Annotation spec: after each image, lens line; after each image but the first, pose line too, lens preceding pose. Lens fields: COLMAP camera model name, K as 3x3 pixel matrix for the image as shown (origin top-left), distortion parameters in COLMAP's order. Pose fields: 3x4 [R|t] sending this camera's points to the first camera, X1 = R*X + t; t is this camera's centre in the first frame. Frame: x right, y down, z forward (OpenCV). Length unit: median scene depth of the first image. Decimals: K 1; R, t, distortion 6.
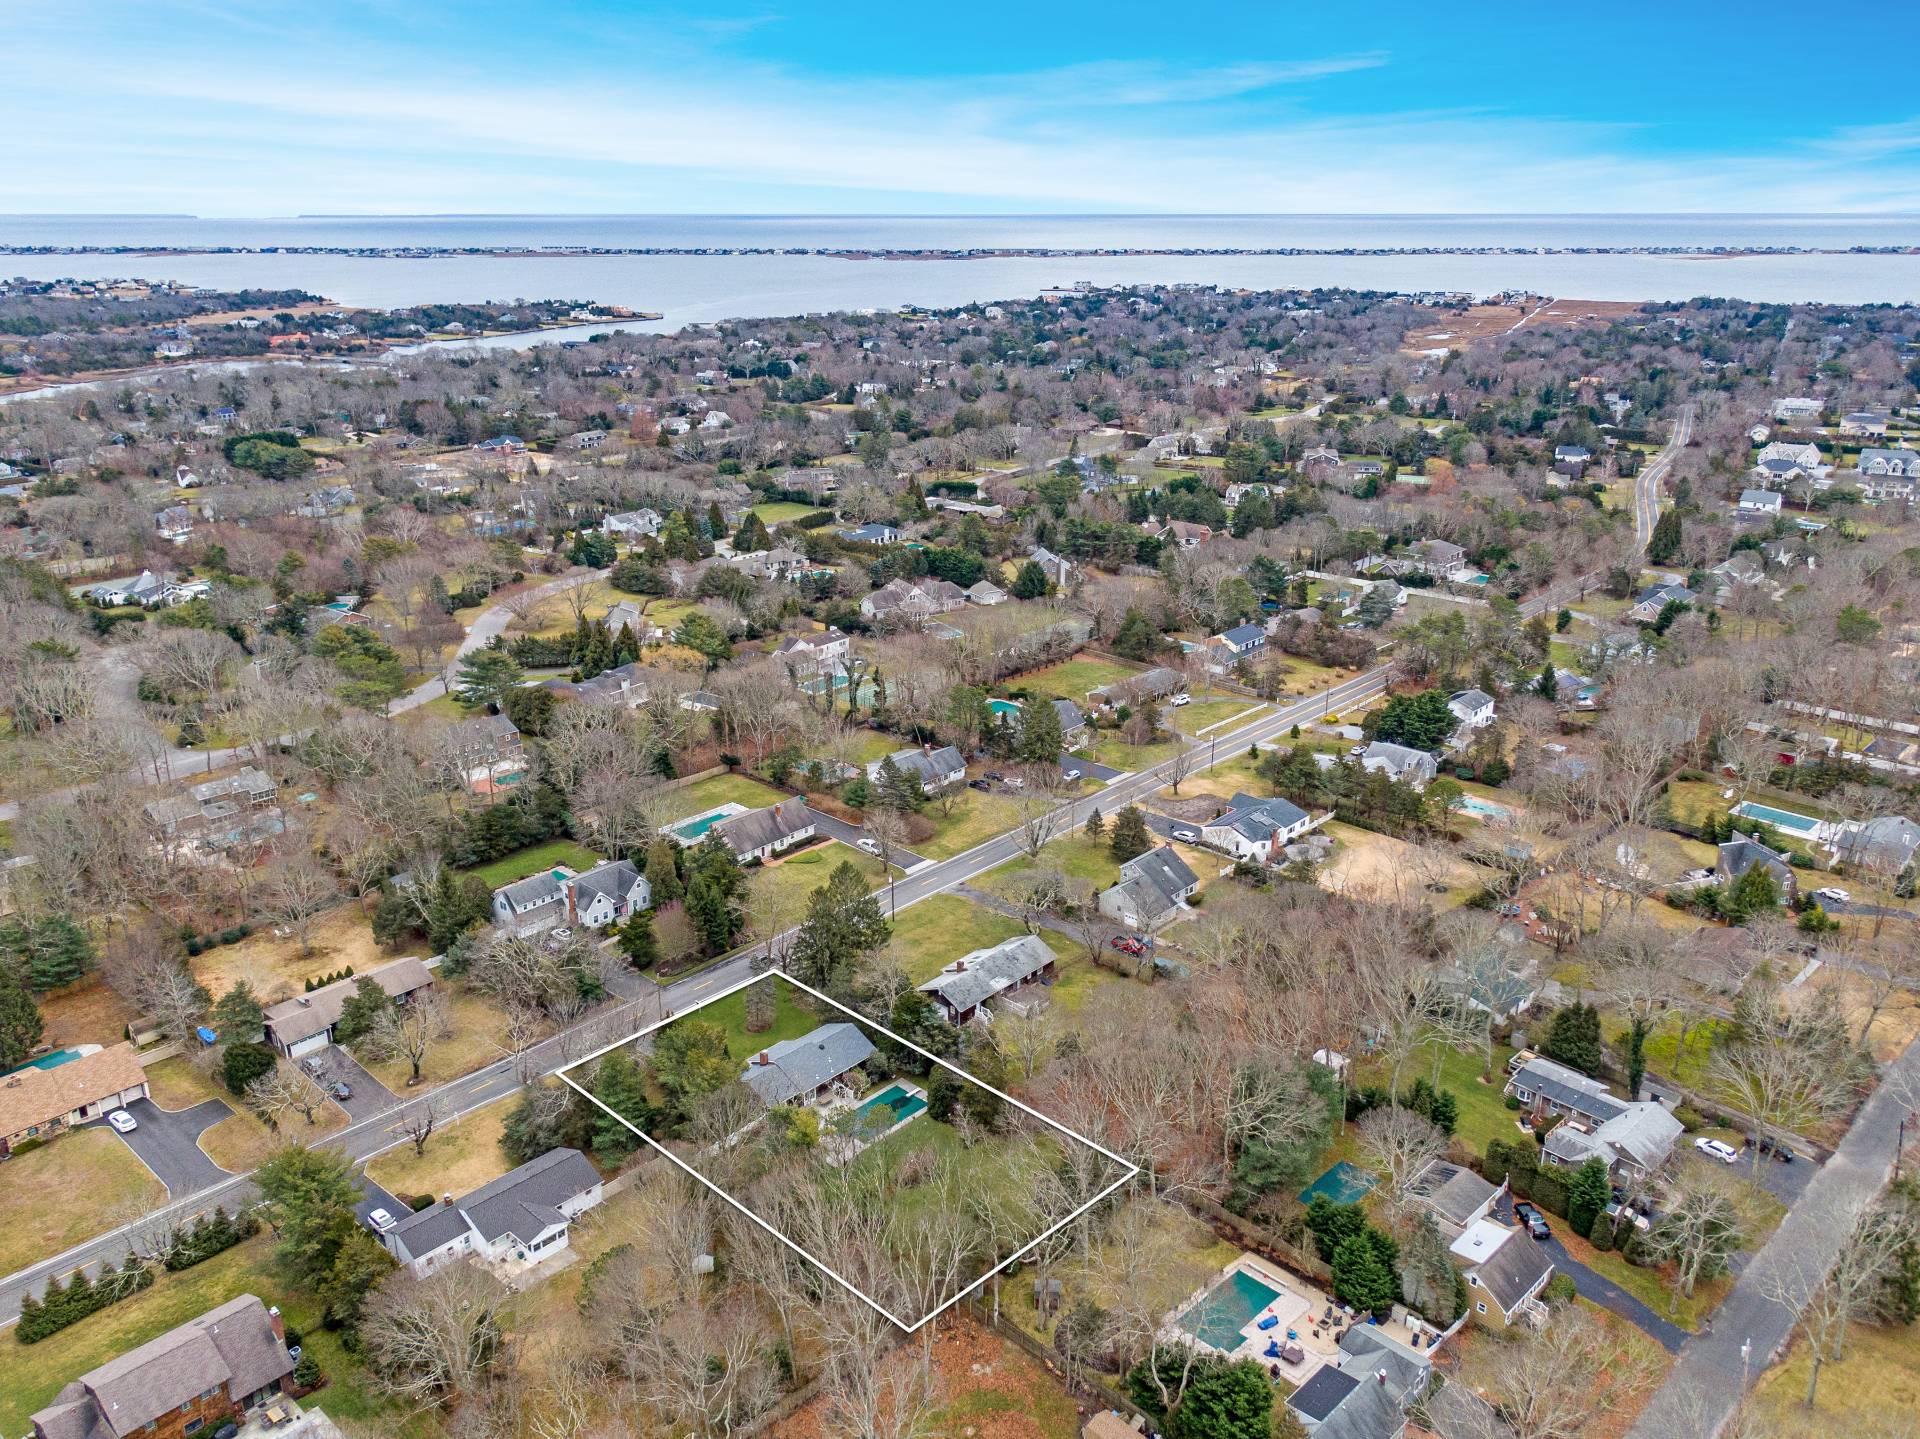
lens RADIAL K [[1421.4, 0, 960.0], [0, 1421.4, 719.5], [0, 0, 1]] dist [0.047594, -0.062834]
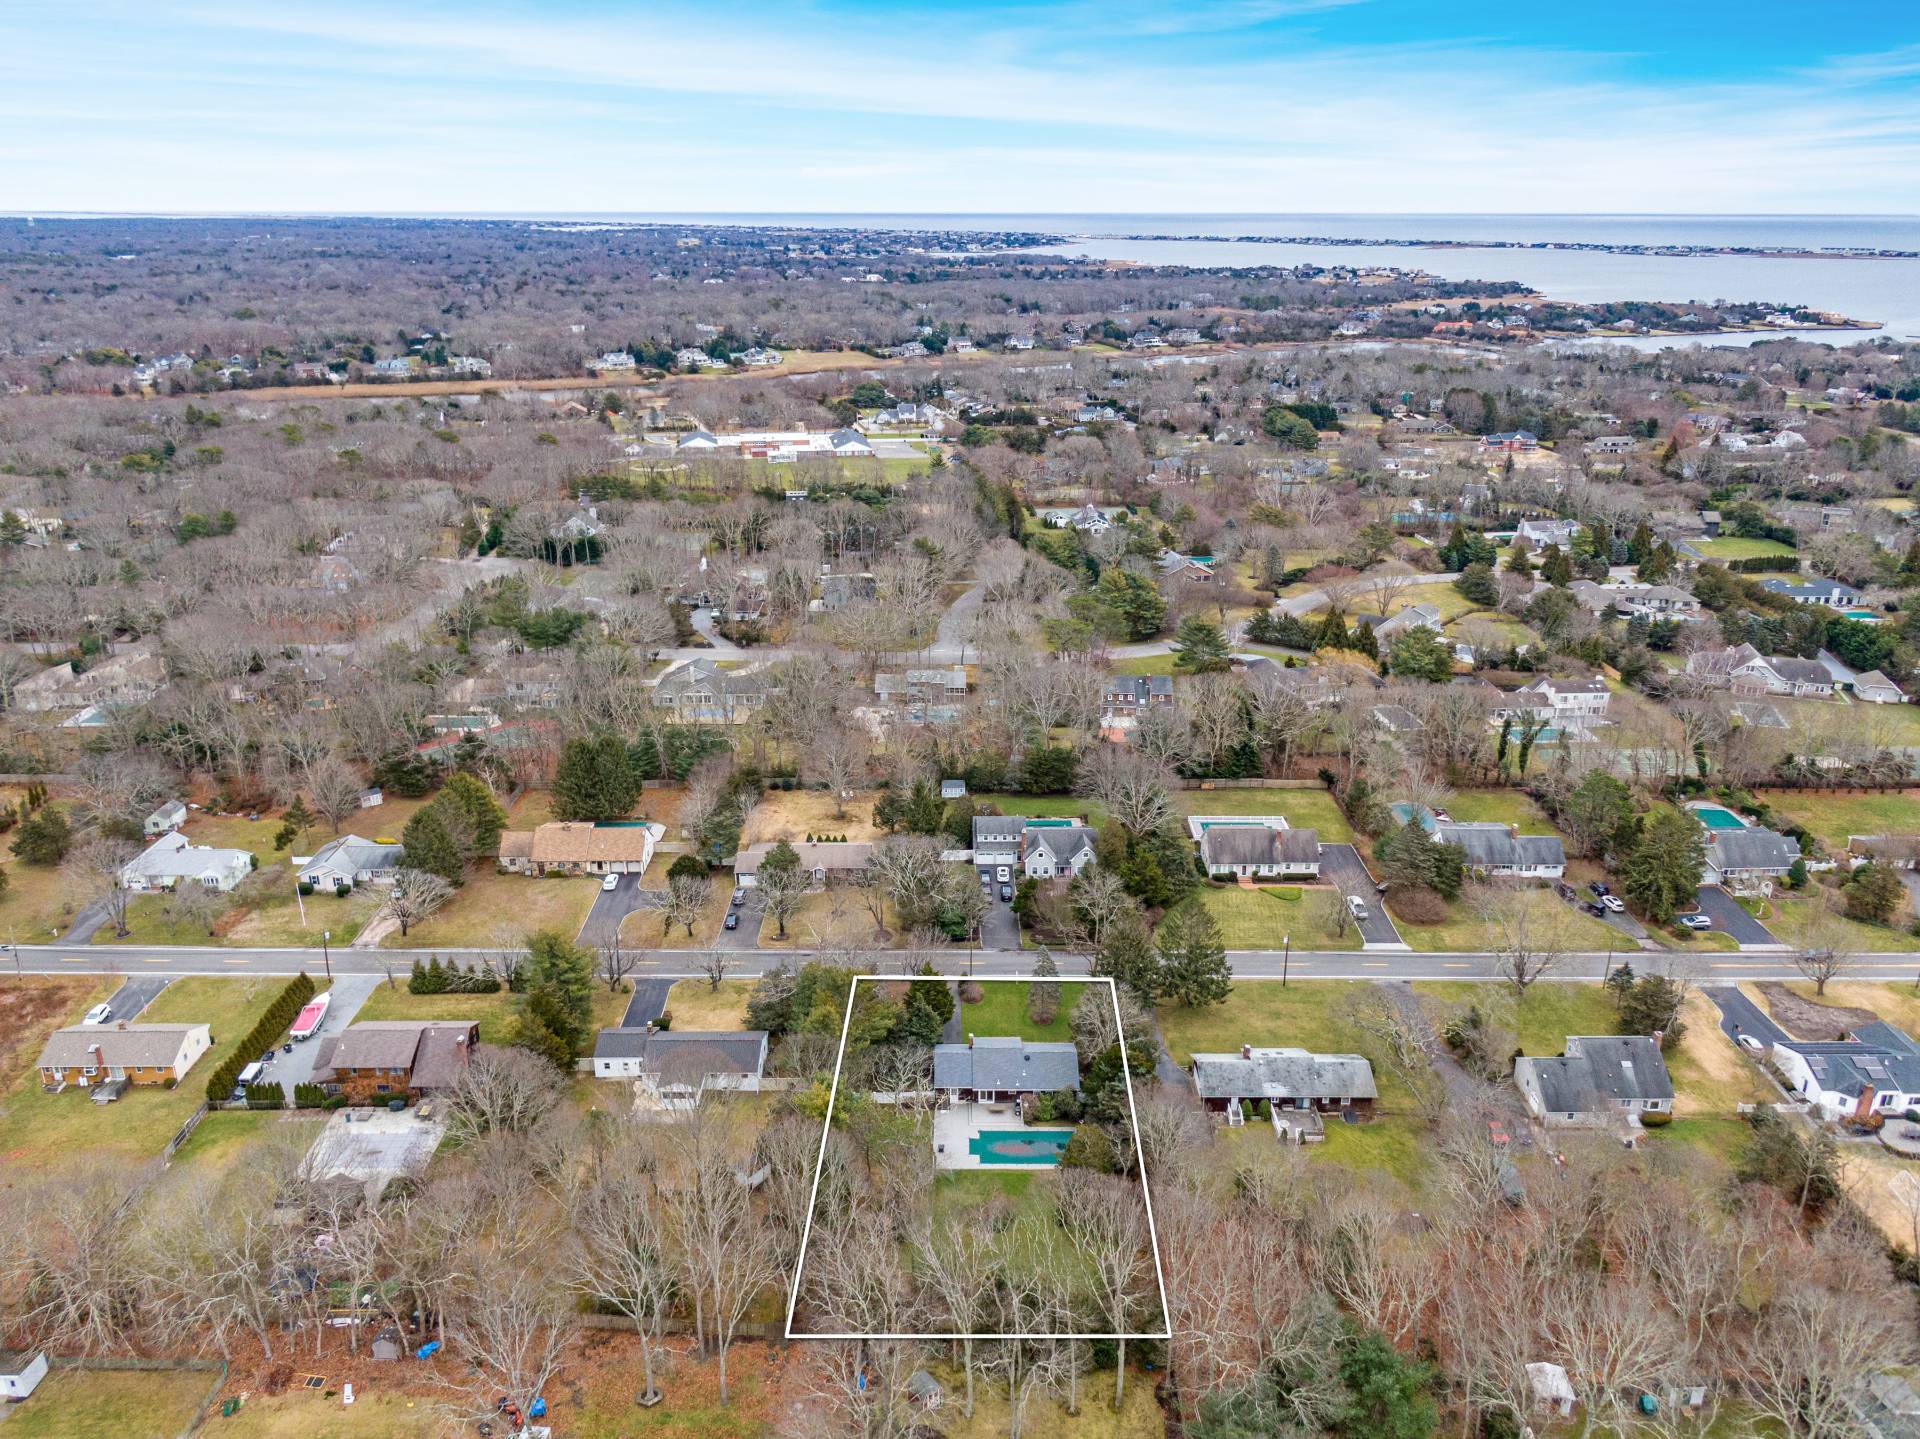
lens RADIAL K [[1392.2, 0, 964.3], [0, 1392.2, 688.8], [0, 0, 1]] dist [0.041626, -0.052478]
pose [[0.692169, 0.239658, -0.680784, 0.310097], [-0.247232, 0.964923, 0.088318, -0.053740], [0.678070, 0.107180, 0.727141, 0.191255]]
